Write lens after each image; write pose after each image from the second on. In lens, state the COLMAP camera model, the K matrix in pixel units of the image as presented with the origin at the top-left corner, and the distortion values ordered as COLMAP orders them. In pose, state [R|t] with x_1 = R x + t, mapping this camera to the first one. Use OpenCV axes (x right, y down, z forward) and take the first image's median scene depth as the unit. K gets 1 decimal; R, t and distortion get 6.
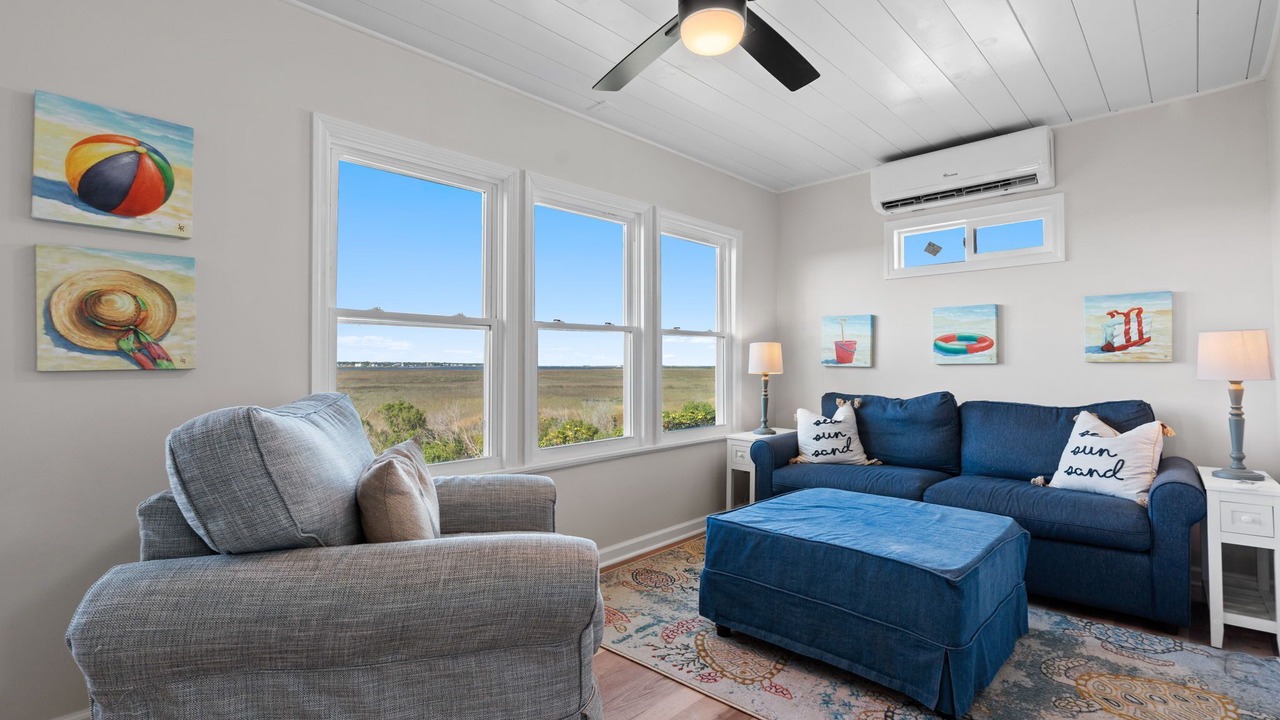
lens RADIAL K [[590.0, 0, 640.4], [0, 590.0, 352.8], [0, 0, 1]] dist [-0.002850, -0.000495]
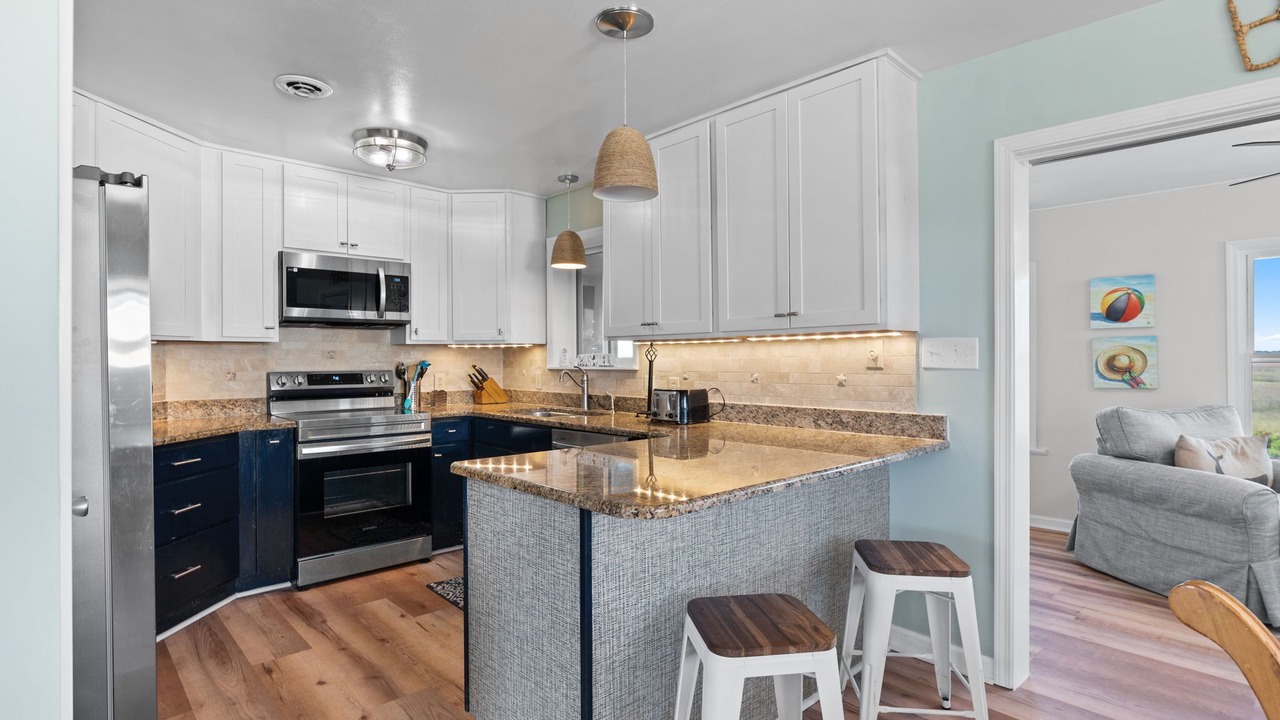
lens RADIAL K [[642.3, 0, 635.4], [0, 642.3, 353.0], [0, 0, 1]] dist [-0.001060, -0.000312]
pose [[-0.057816, -0.011556, -0.998260, 1.802878], [0.027222, 0.999543, -0.013147, -0.131700], [0.997956, -0.027935, -0.057475, -0.800742]]
